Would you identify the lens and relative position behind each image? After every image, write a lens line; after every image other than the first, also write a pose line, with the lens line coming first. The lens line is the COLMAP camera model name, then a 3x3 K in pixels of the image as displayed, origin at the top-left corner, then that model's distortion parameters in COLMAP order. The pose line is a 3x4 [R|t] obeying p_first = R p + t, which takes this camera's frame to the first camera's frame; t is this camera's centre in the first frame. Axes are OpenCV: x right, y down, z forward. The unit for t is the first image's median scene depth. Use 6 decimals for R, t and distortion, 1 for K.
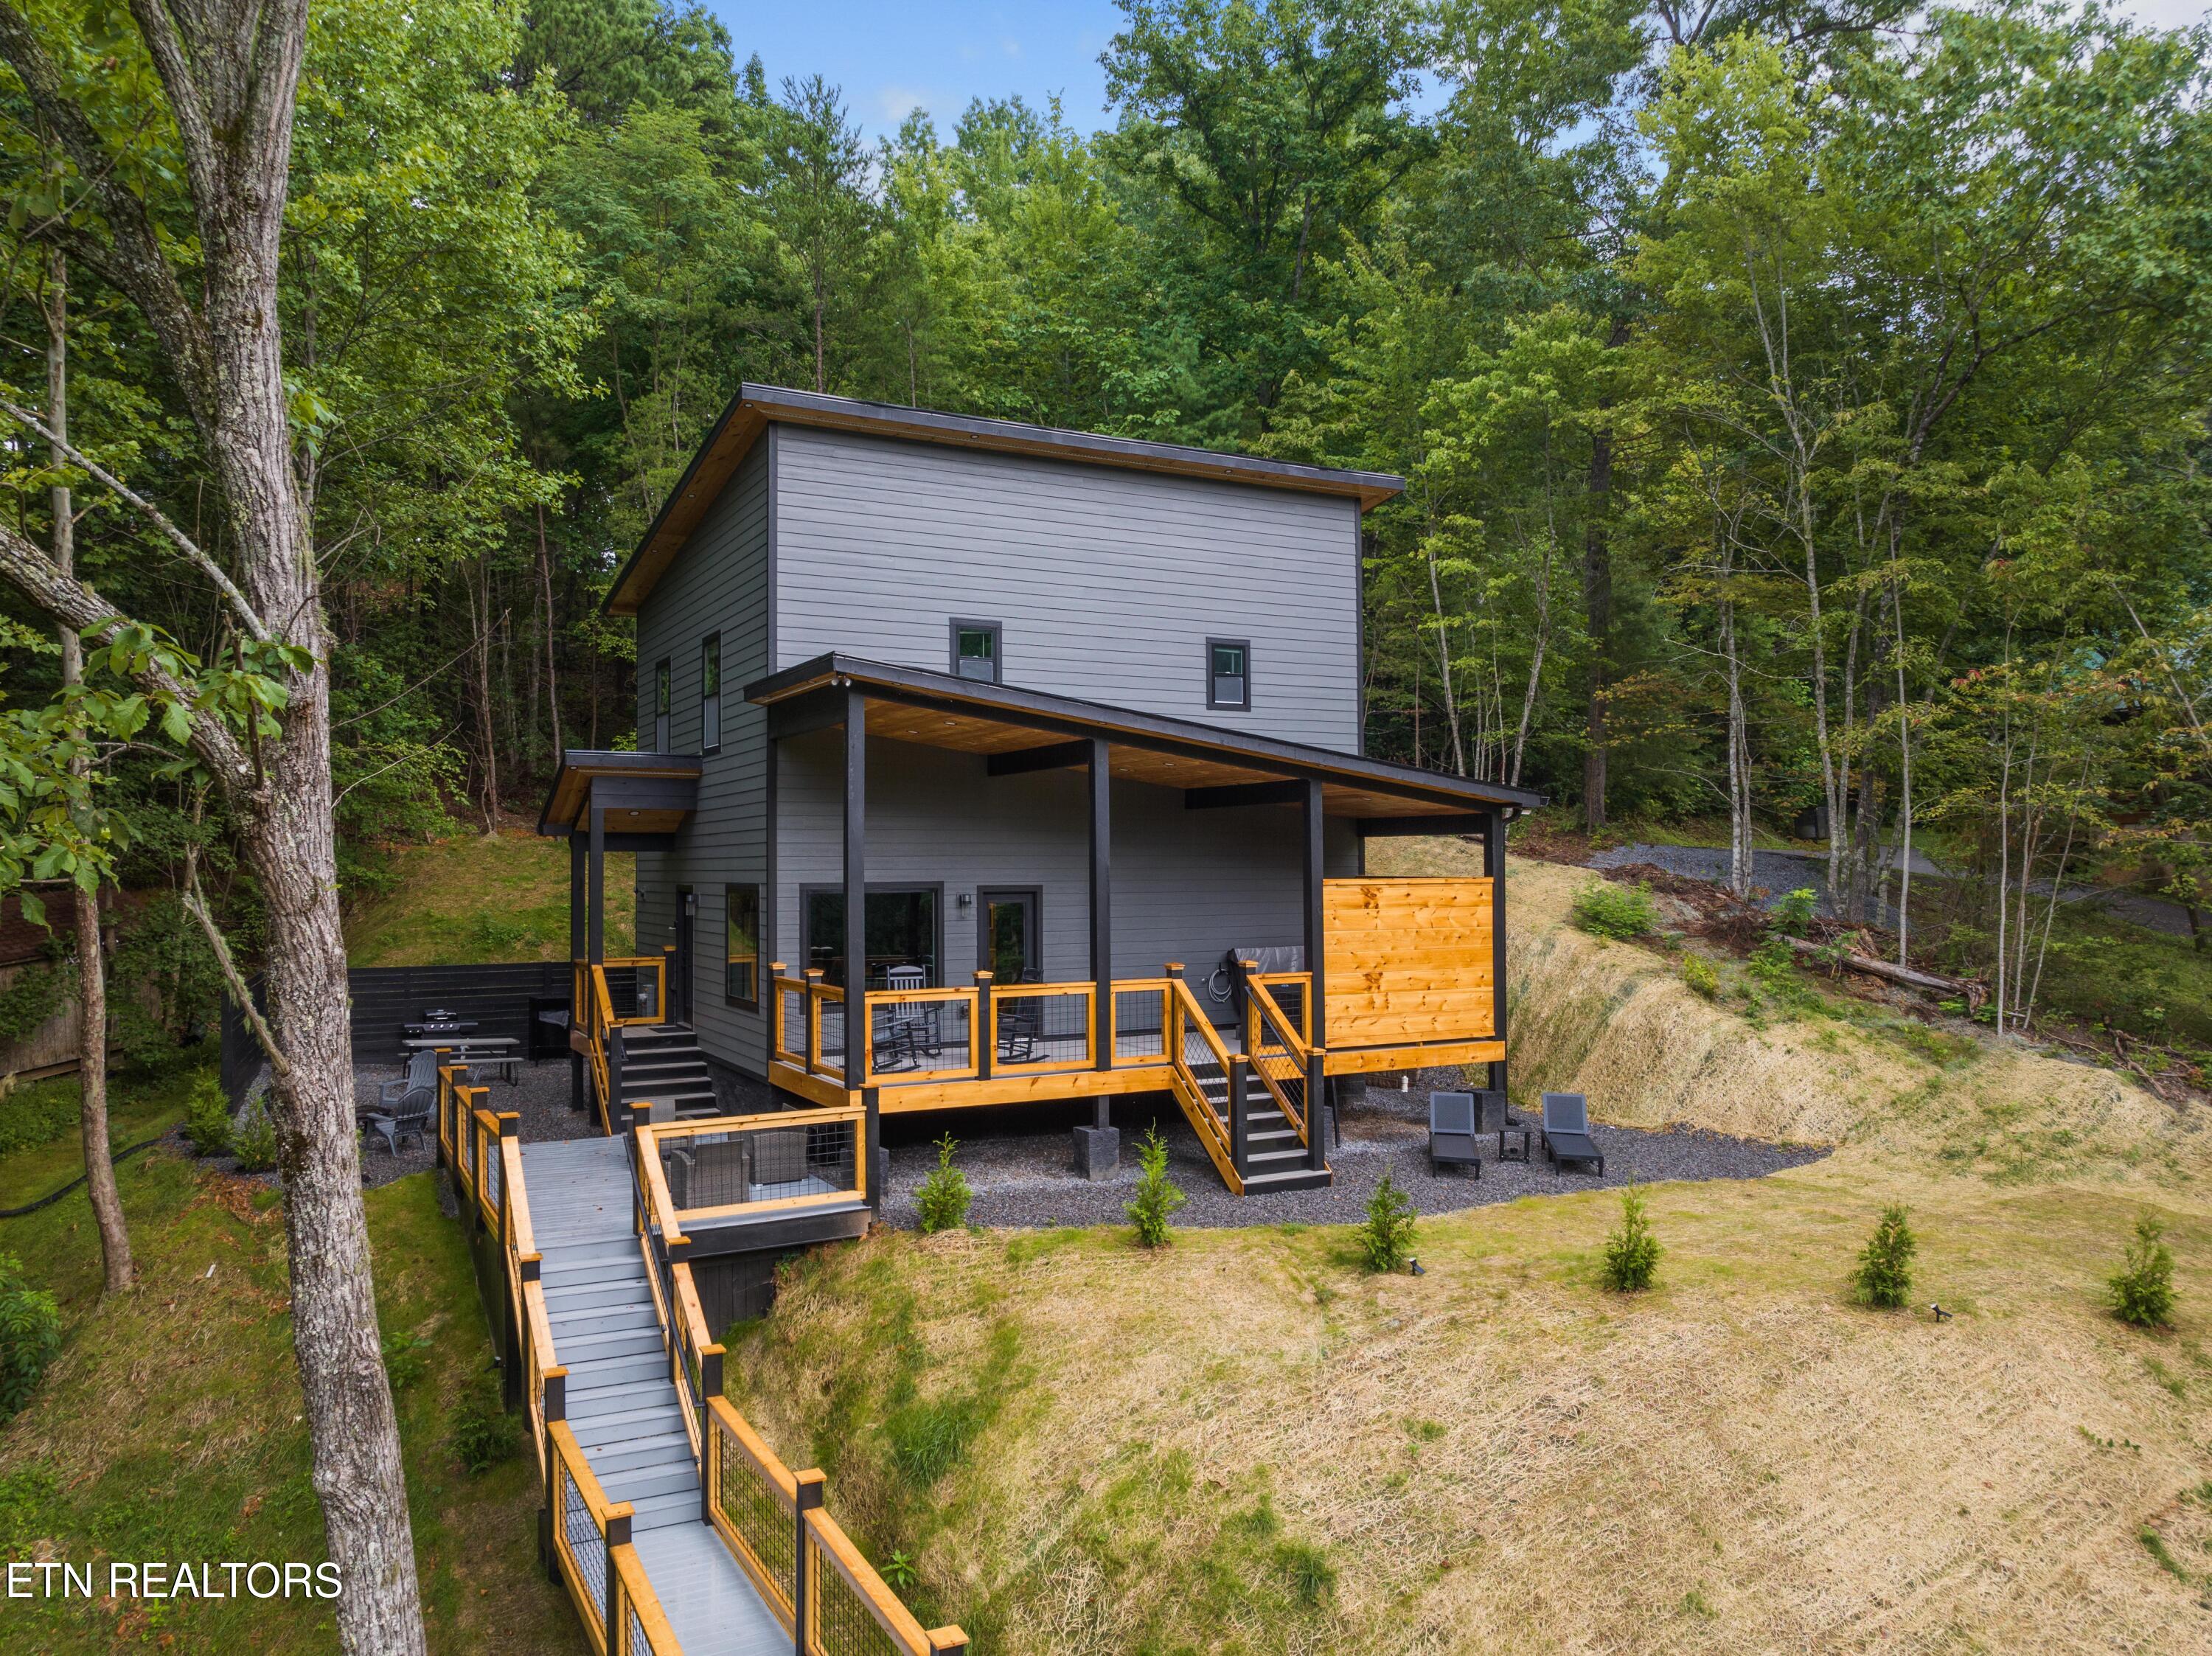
lens RADIAL K [[1561.4, 0, 1103.7], [0, 1561.4, 823.5], [0, 0, 1]] dist [-0.055427, 0.028589]
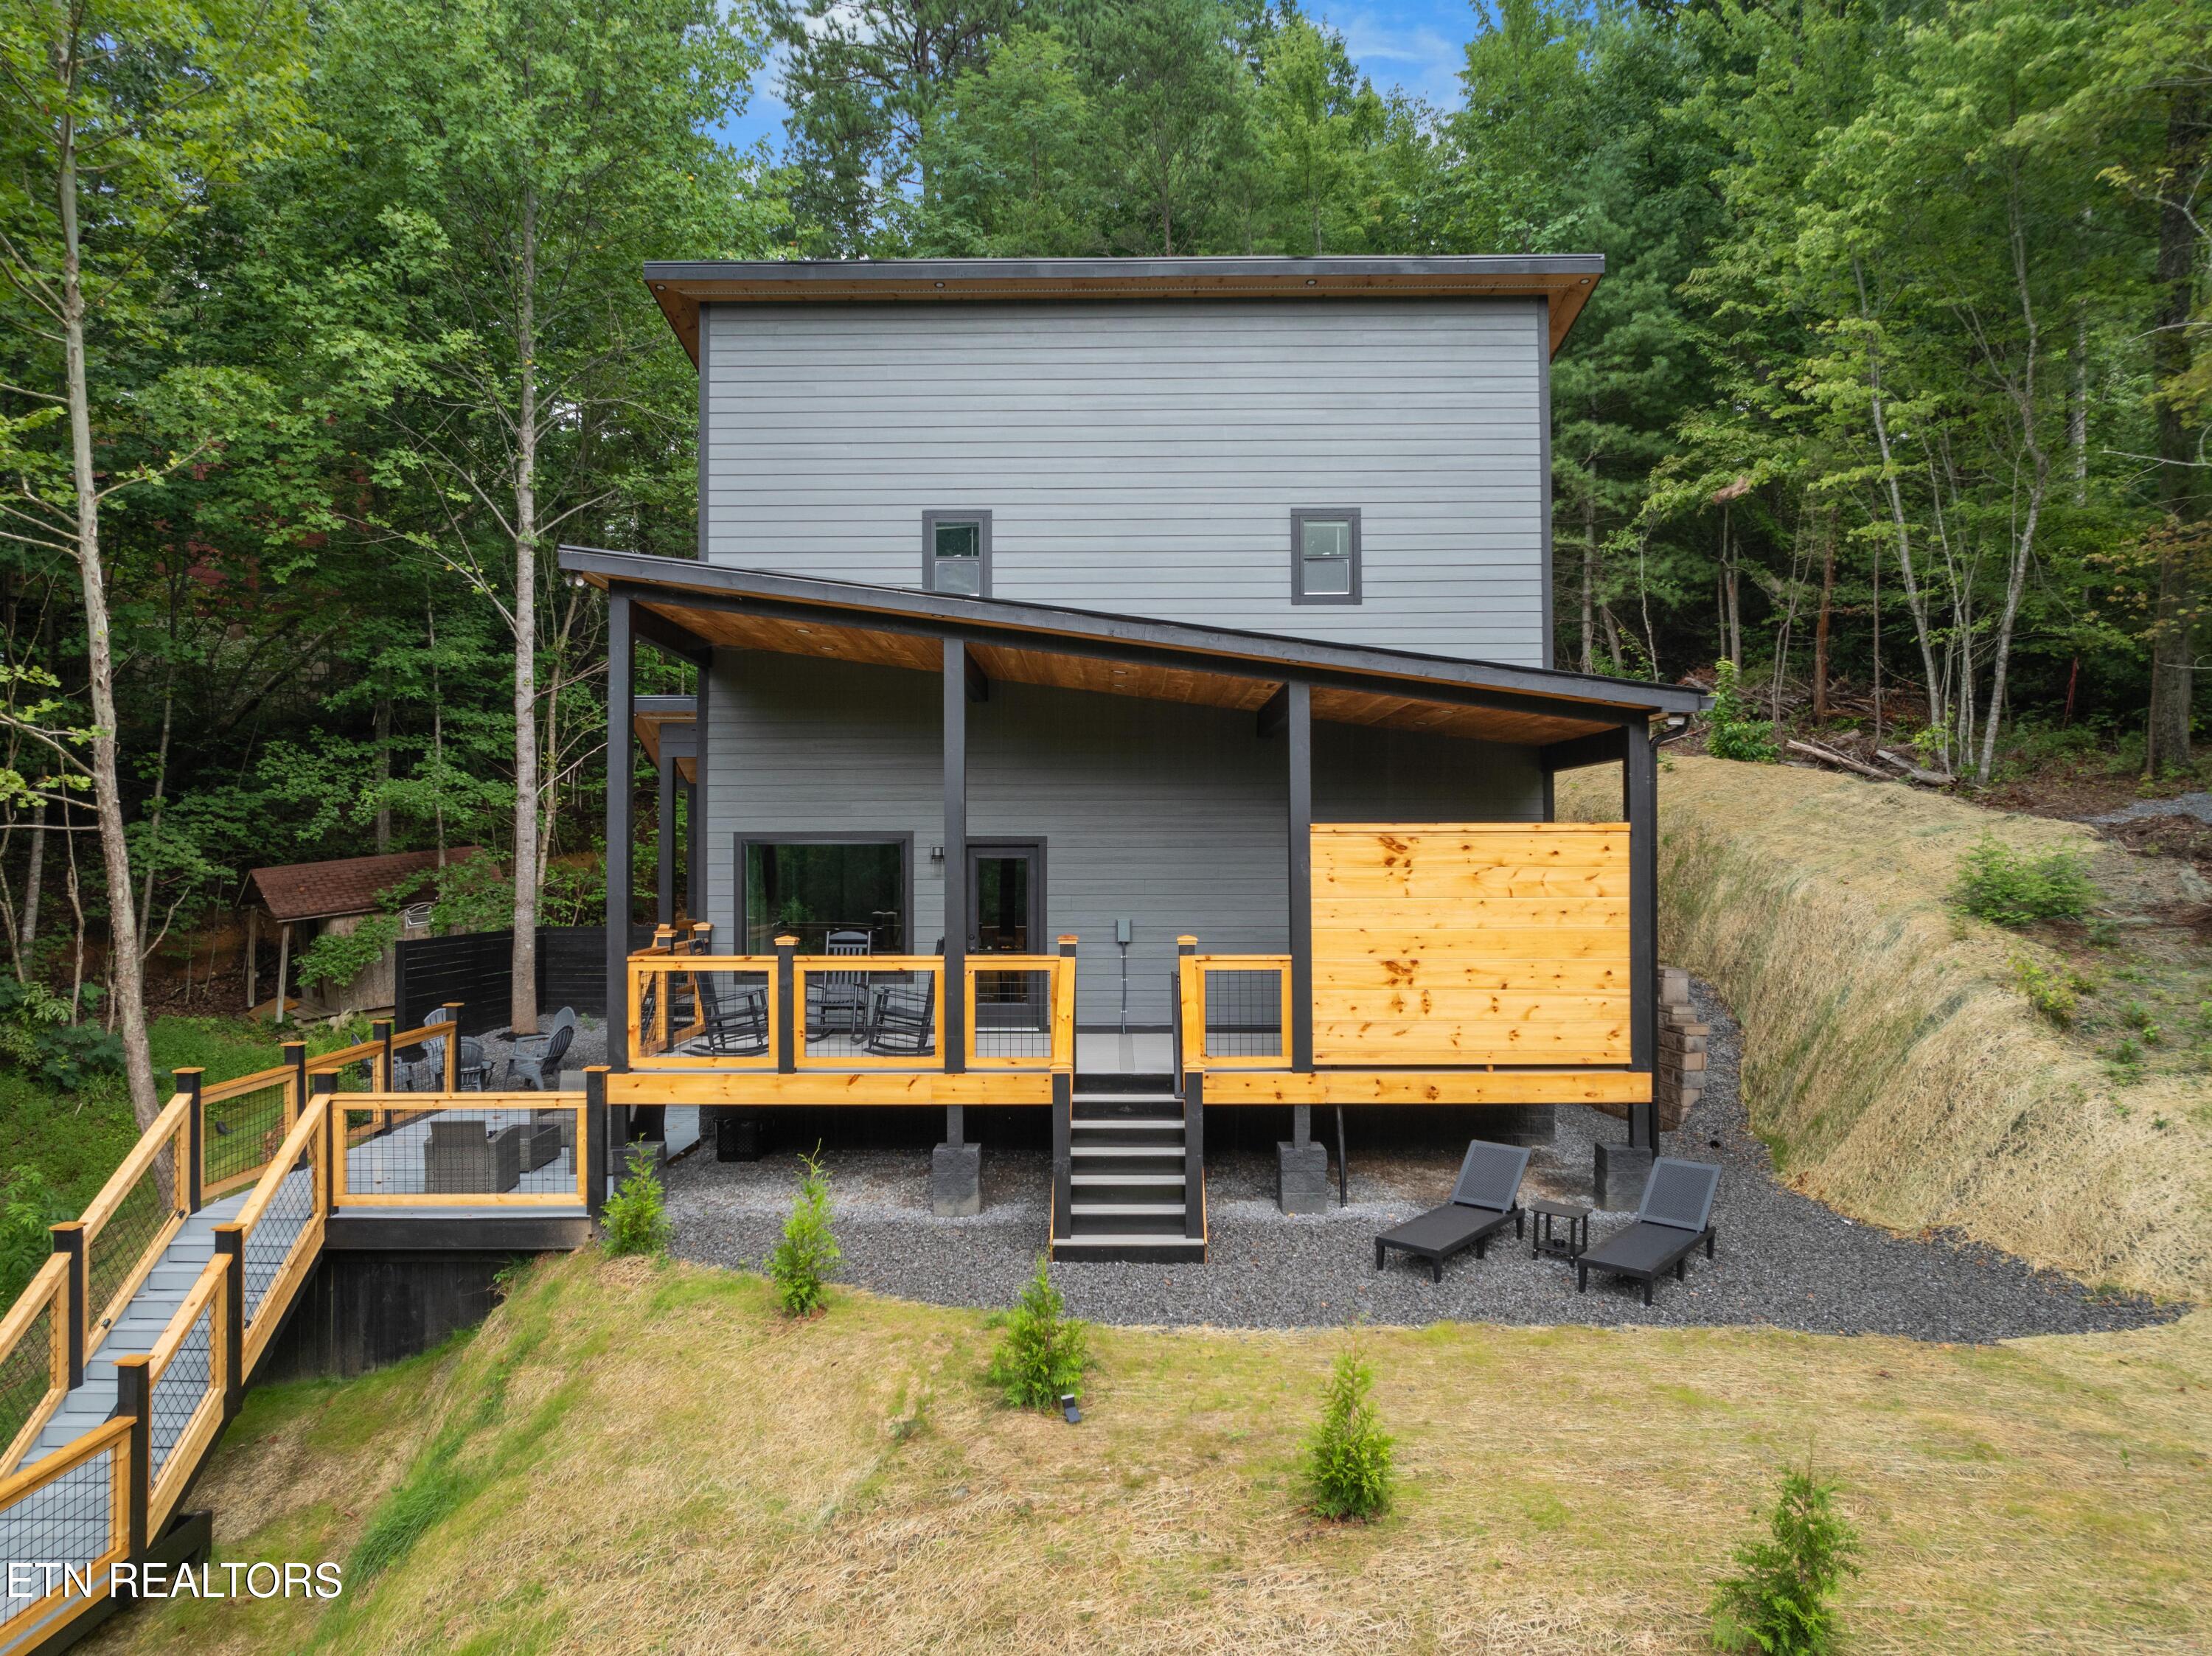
lens RADIAL K [[1561.4, 0, 1104.4], [0, 1561.4, 827.4], [0, 0, 1]] dist [-0.055427, 0.028589]
pose [[0.874747, -0.005732, -0.484546, 0.399793], [0.011867, 0.999884, 0.009595, 0.029554], [0.484434, -0.014144, 0.874713, 0.340945]]
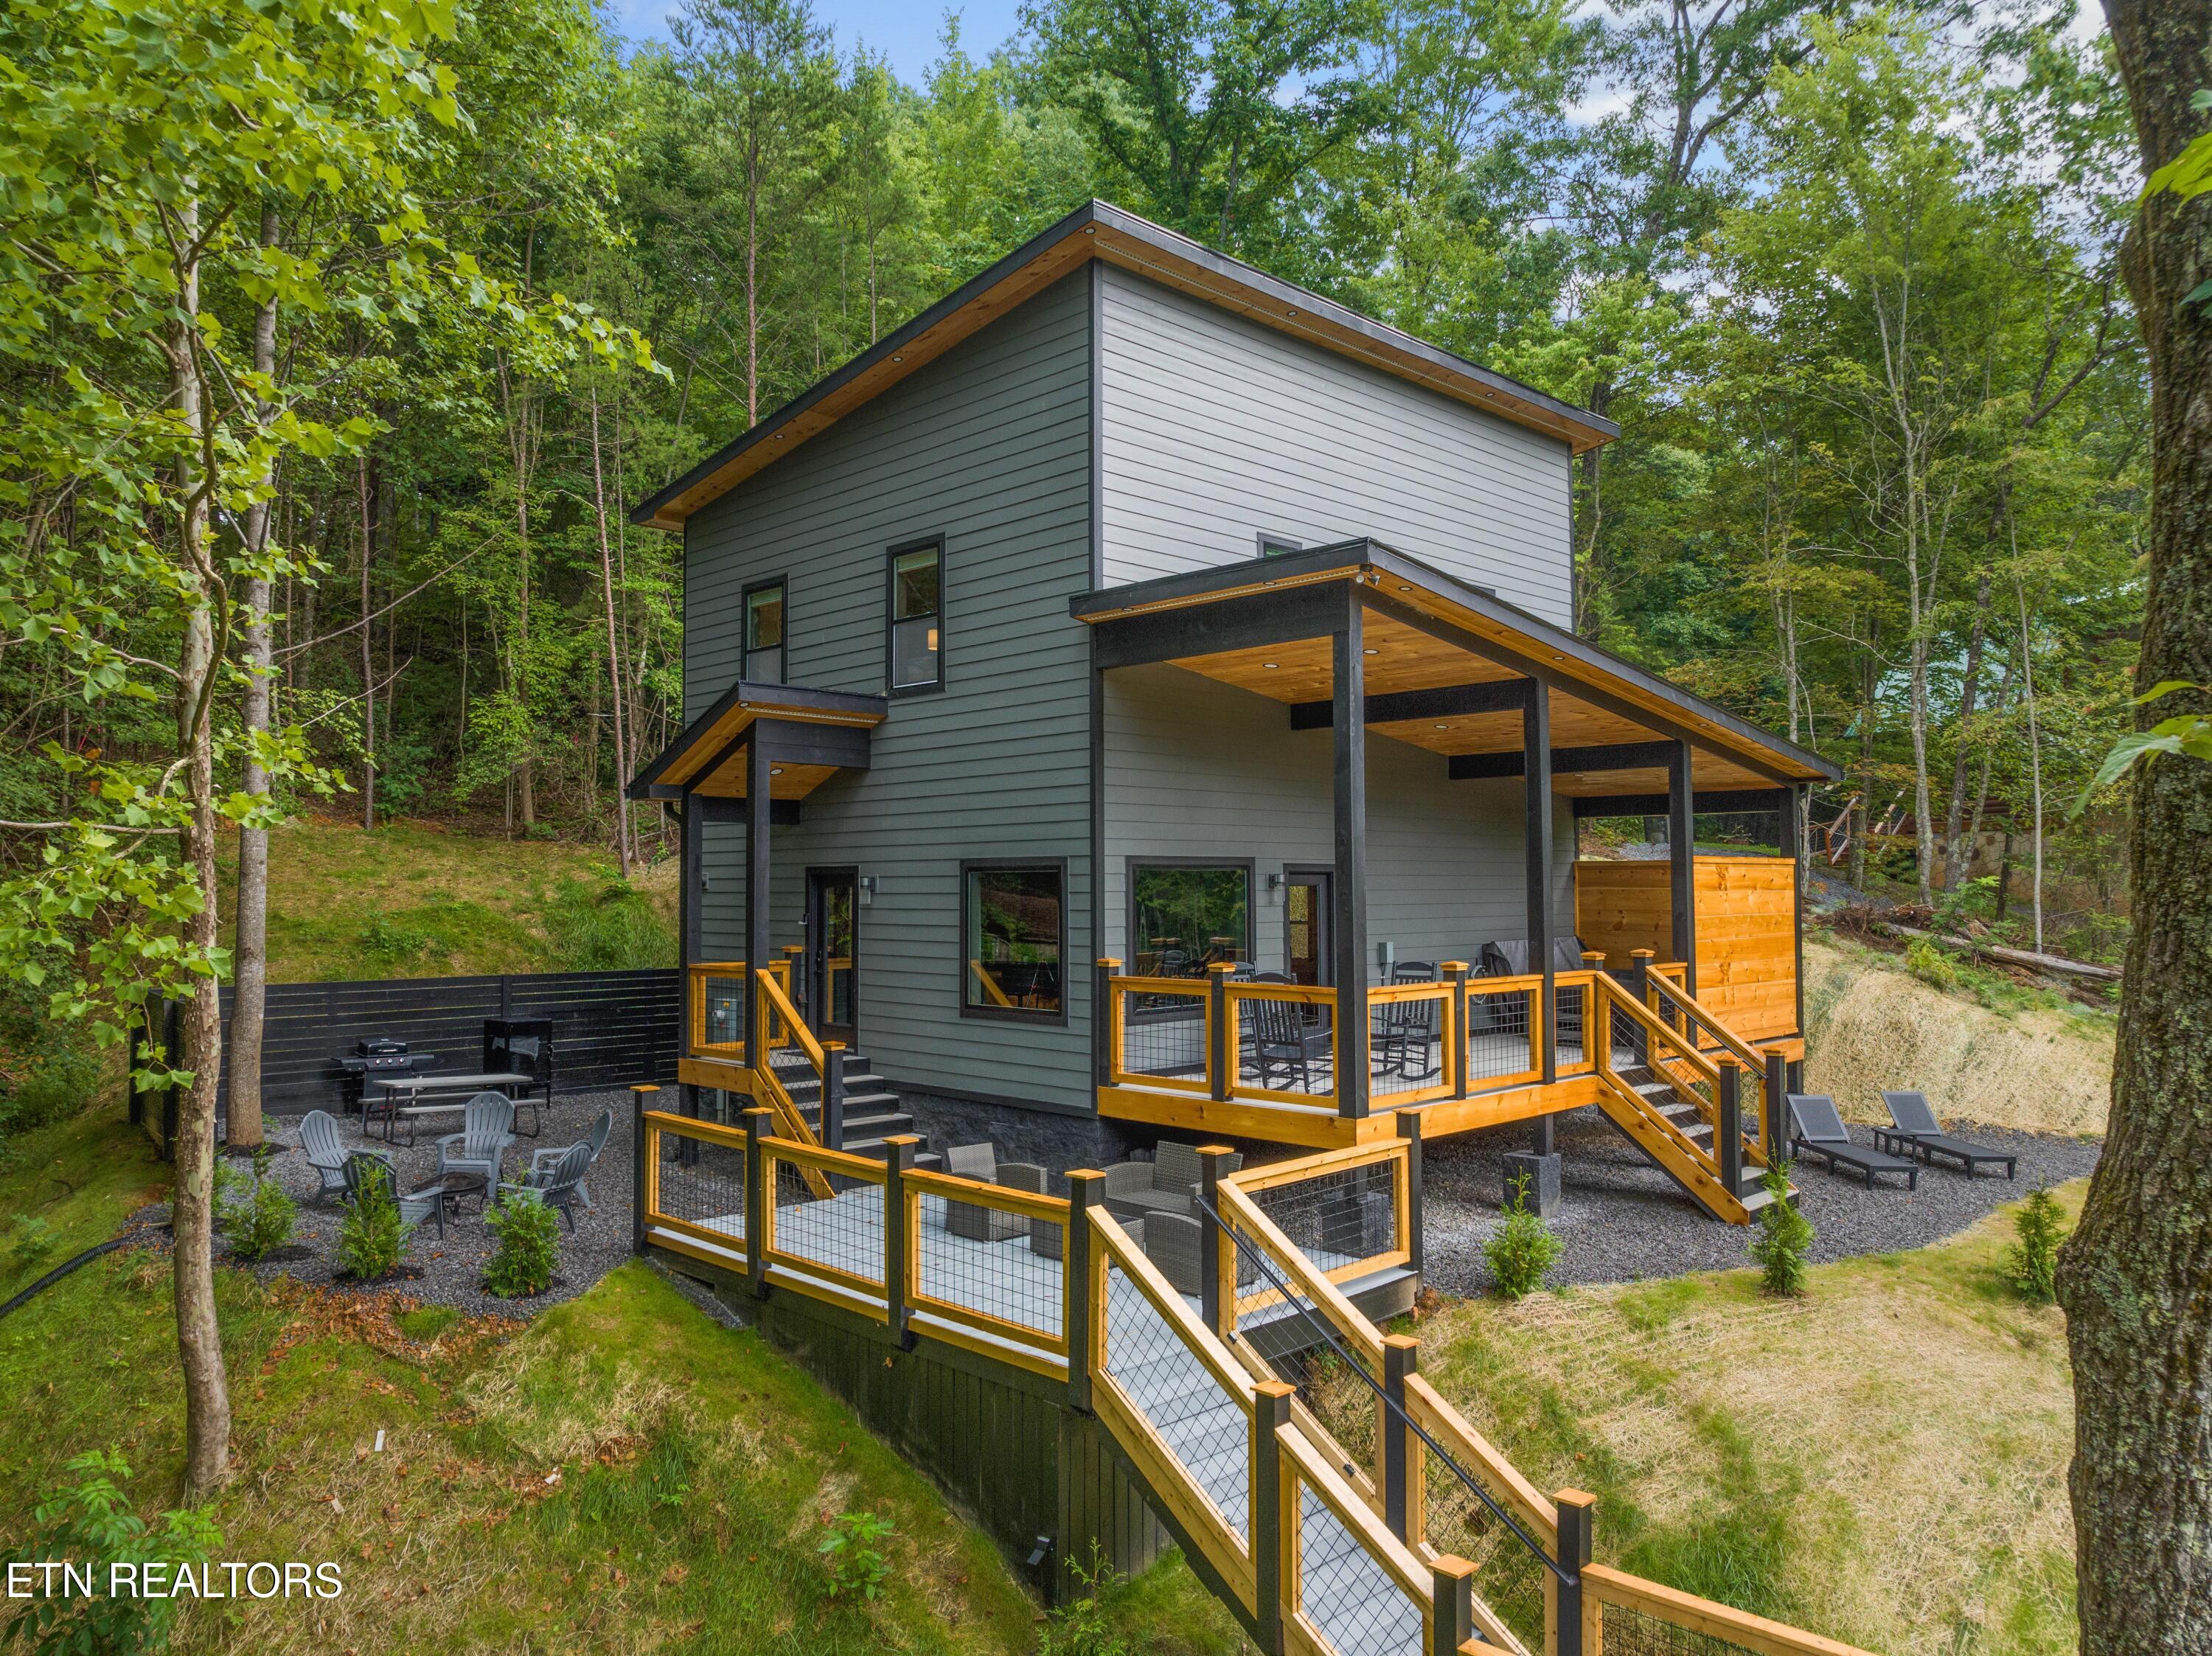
lens RADIAL K [[1561.4, 0, 1103.5], [0, 1561.4, 820.4], [0, 0, 1]] dist [-0.055427, 0.028589]
pose [[0.960678, 0.013899, 0.277316, -0.417896], [-0.009455, 0.999805, -0.017359, 0.034023], [-0.277503, 0.014054, 0.960622, 0.255977]]
